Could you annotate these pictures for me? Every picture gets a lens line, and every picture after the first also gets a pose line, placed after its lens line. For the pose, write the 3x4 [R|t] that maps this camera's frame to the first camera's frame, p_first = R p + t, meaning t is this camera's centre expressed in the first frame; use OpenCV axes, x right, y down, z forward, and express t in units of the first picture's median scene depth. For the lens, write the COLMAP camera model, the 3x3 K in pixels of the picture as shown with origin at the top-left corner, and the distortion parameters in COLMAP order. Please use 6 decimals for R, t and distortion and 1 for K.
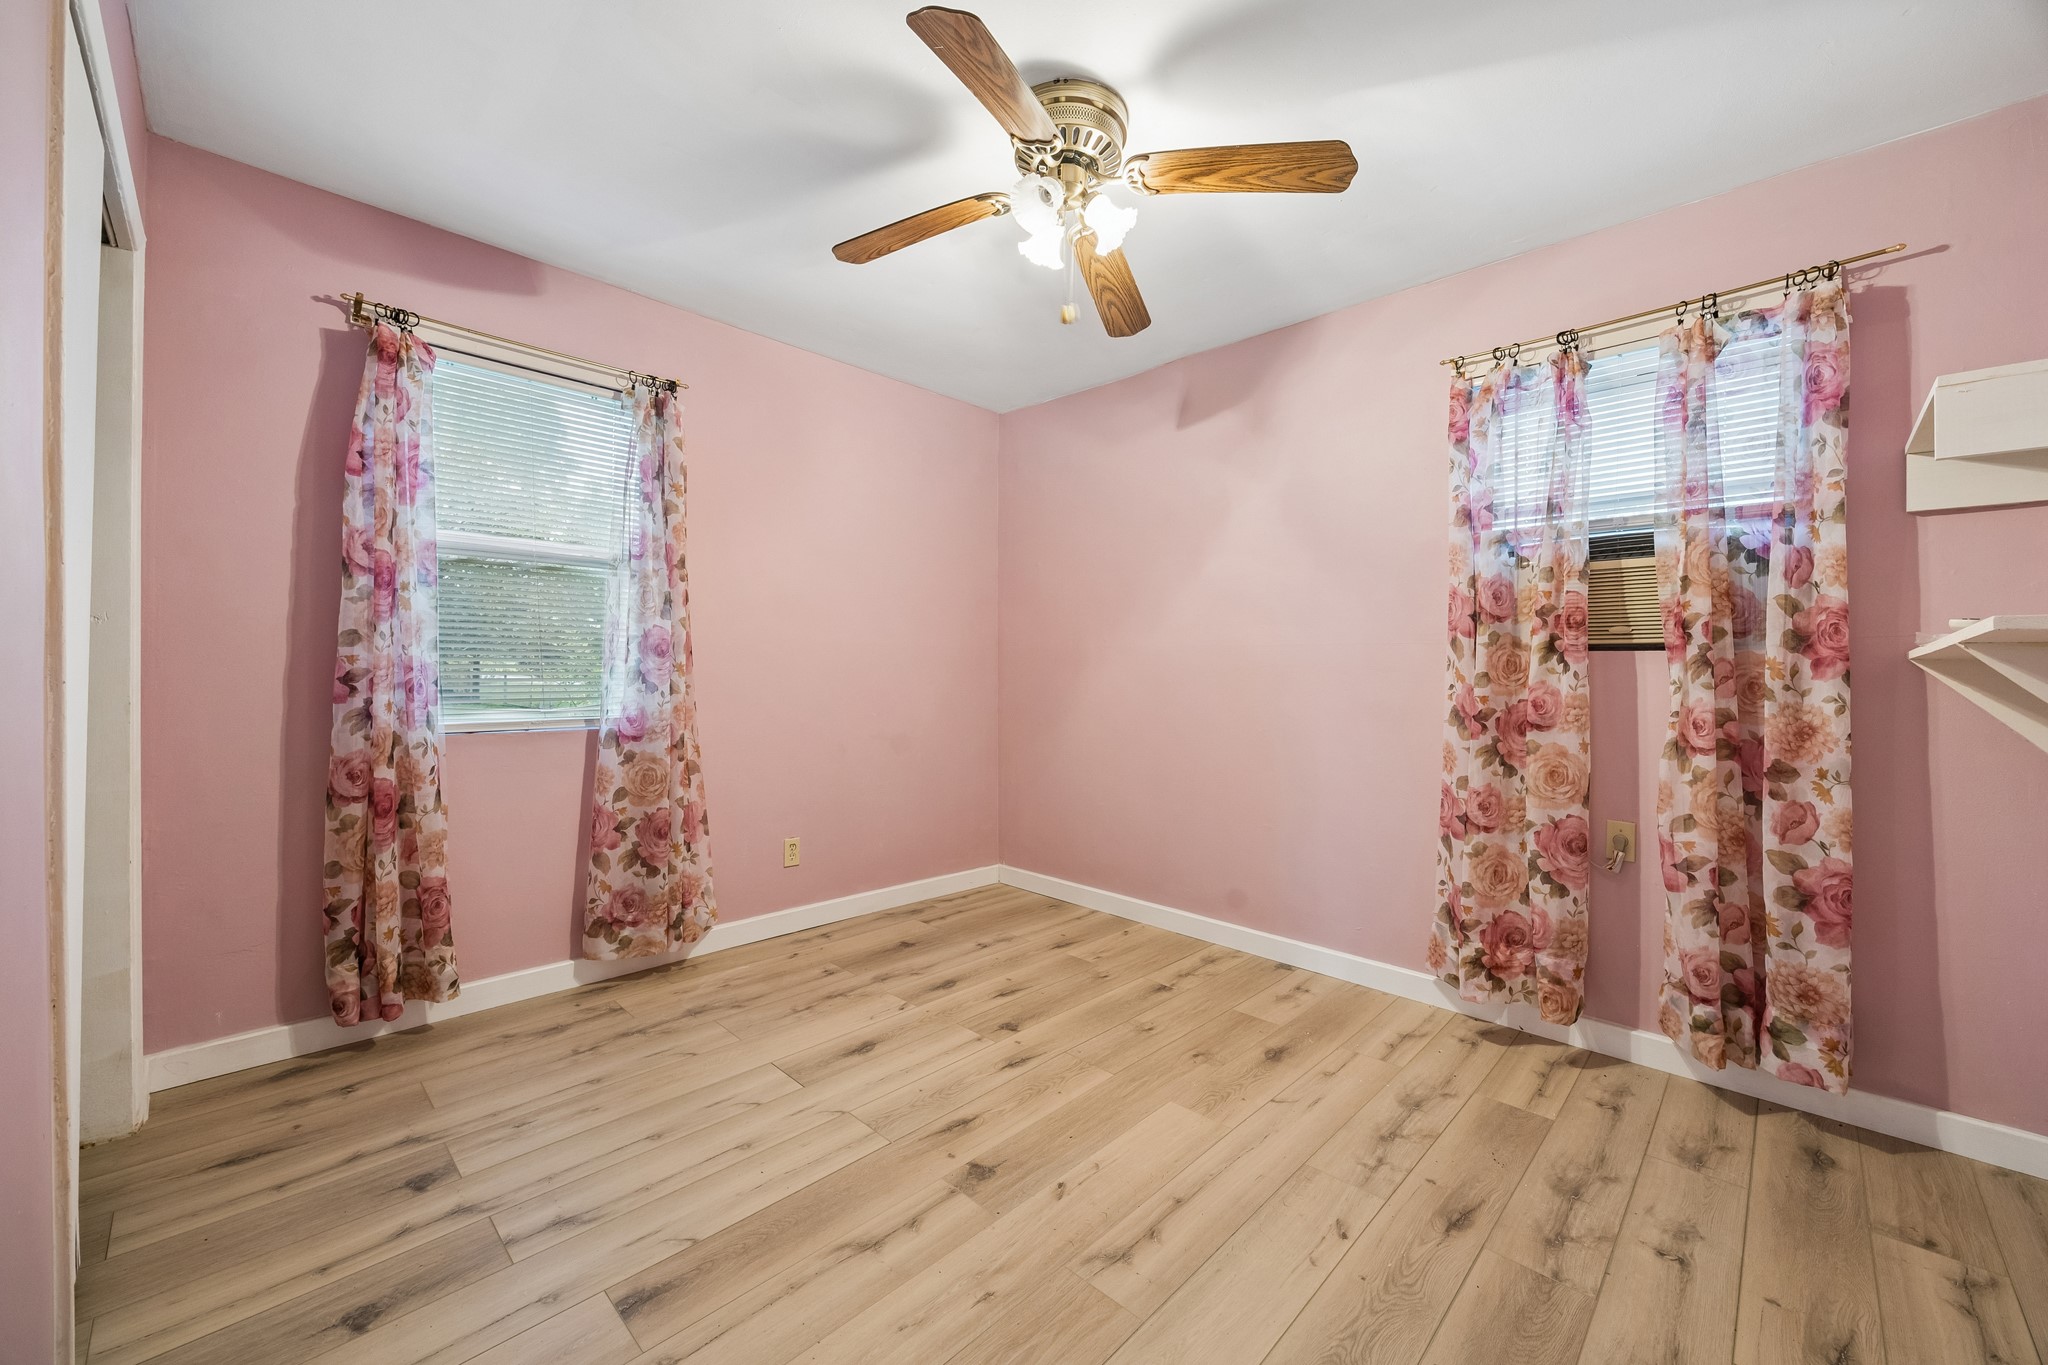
lens RADIAL K [[797.1, 0, 1025.9], [0, 797.1, 665.0], [0, 0, 1]] dist [-0.000264, -0.000438]
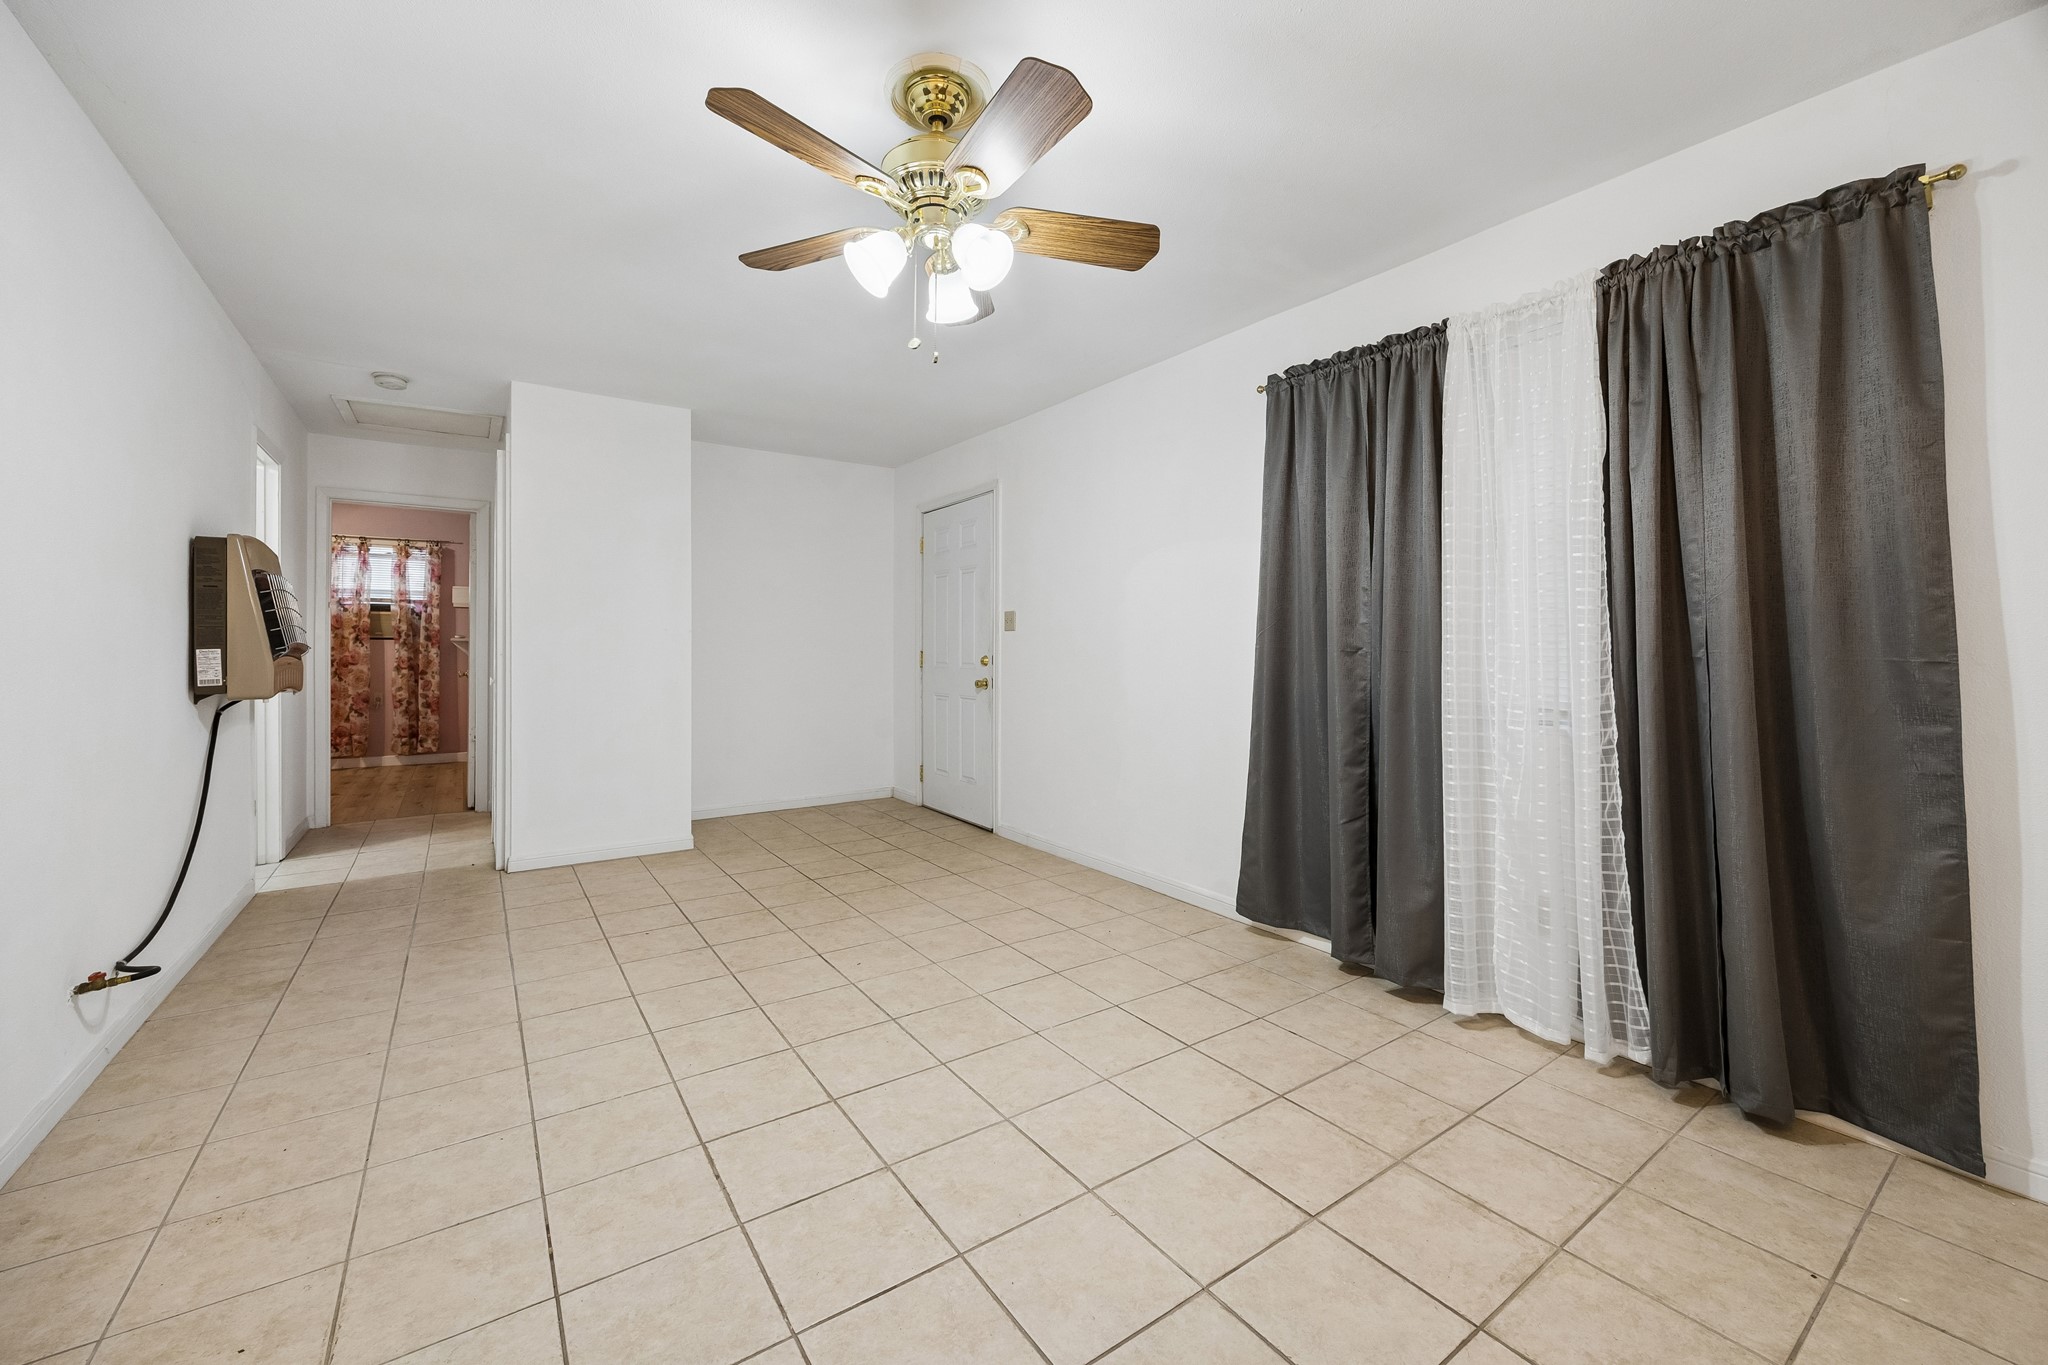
lens RADIAL K [[797.1, 0, 1010.6], [0, 797.1, 641.9], [0, 0, 1]] dist [-0.000264, -0.000438]
pose [[0.180817, 0.009152, 0.983474, -2.191371], [-0.007499, 0.999940, -0.007926, -0.003578], [-0.983488, -0.005942, 0.180875, -2.340274]]
